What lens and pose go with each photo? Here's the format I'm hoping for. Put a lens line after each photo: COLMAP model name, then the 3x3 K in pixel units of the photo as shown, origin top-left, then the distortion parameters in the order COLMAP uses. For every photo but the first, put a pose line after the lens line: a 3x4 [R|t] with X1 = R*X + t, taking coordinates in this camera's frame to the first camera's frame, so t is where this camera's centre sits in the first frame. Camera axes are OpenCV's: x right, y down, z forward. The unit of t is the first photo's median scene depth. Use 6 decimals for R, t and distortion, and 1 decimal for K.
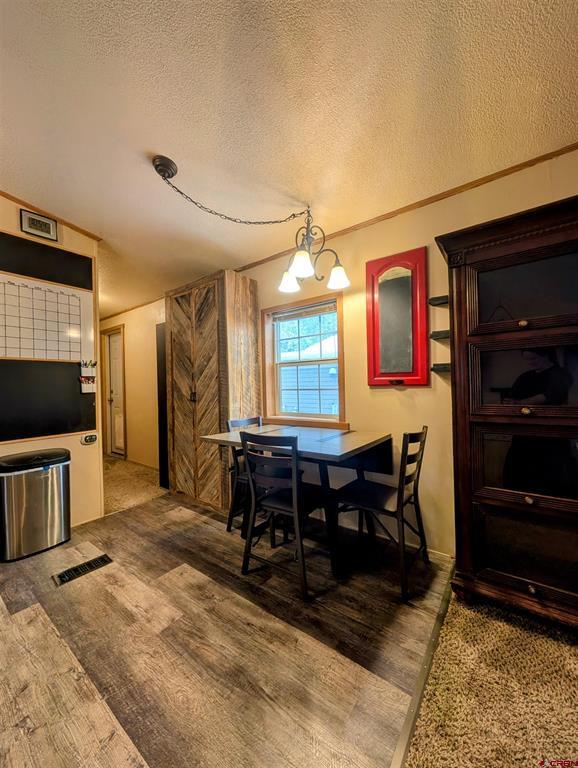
lens RADIAL K [[290.3, 0, 289.4], [0, 290.3, 384.0], [0, 0, 1]] dist [0.000002, 0.000120]
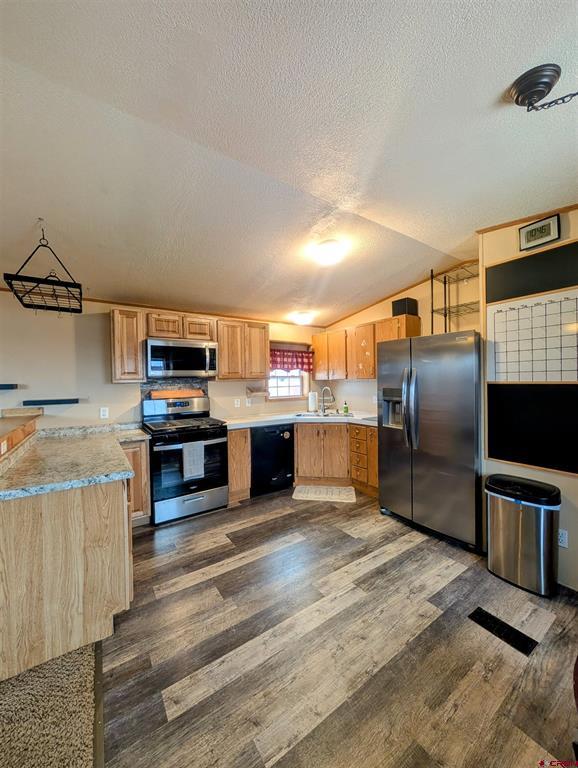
lens RADIAL K [[290.3, 0, 289.4], [0, 290.3, 384.0], [0, 0, 1]] dist [0.000002, 0.000120]
pose [[-0.320110, 0.039185, -0.946570, 0.286380], [0.027010, 0.999116, 0.032227, -0.147775], [0.946995, -0.015250, -0.320885, 0.629113]]
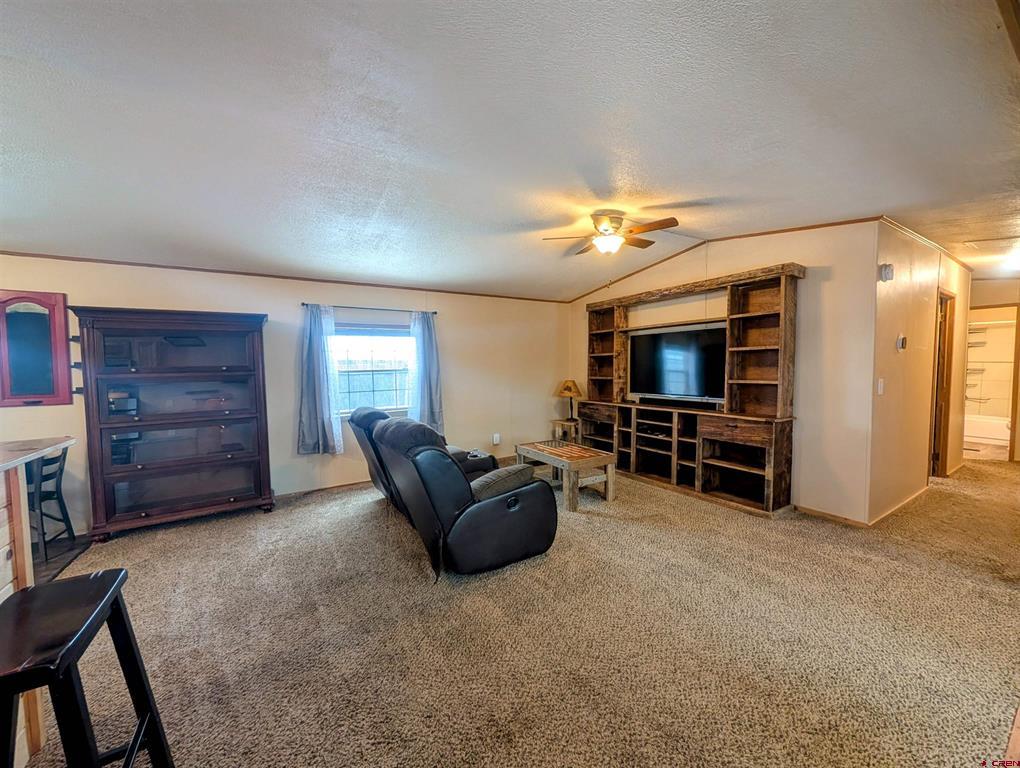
lens RADIAL K [[385.6, 0, 510.0], [0, 385.6, 384.0], [0, 0, 1]] dist [0.000002, 0.000120]
pose [[0.362999, -0.028753, 0.931346, -0.378690], [0.001936, 0.999545, 0.030103, -0.121907], [-0.931788, -0.009124, 0.362889, -1.341940]]
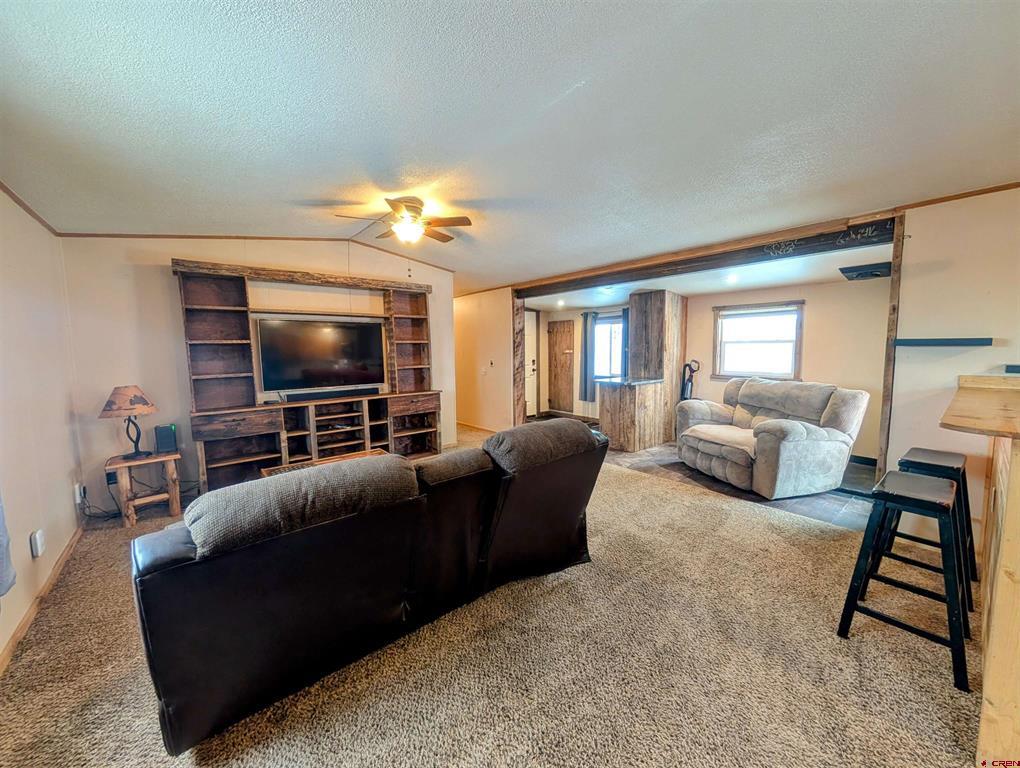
lens RADIAL K [[385.6, 0, 510.0], [0, 385.6, 384.0], [0, 0, 1]] dist [0.000002, 0.000120]
pose [[-0.972023, 0.014573, 0.234432, 0.550503], [0.034892, 0.995958, 0.082760, -0.147067], [-0.232278, 0.088625, -0.968603, 0.451894]]
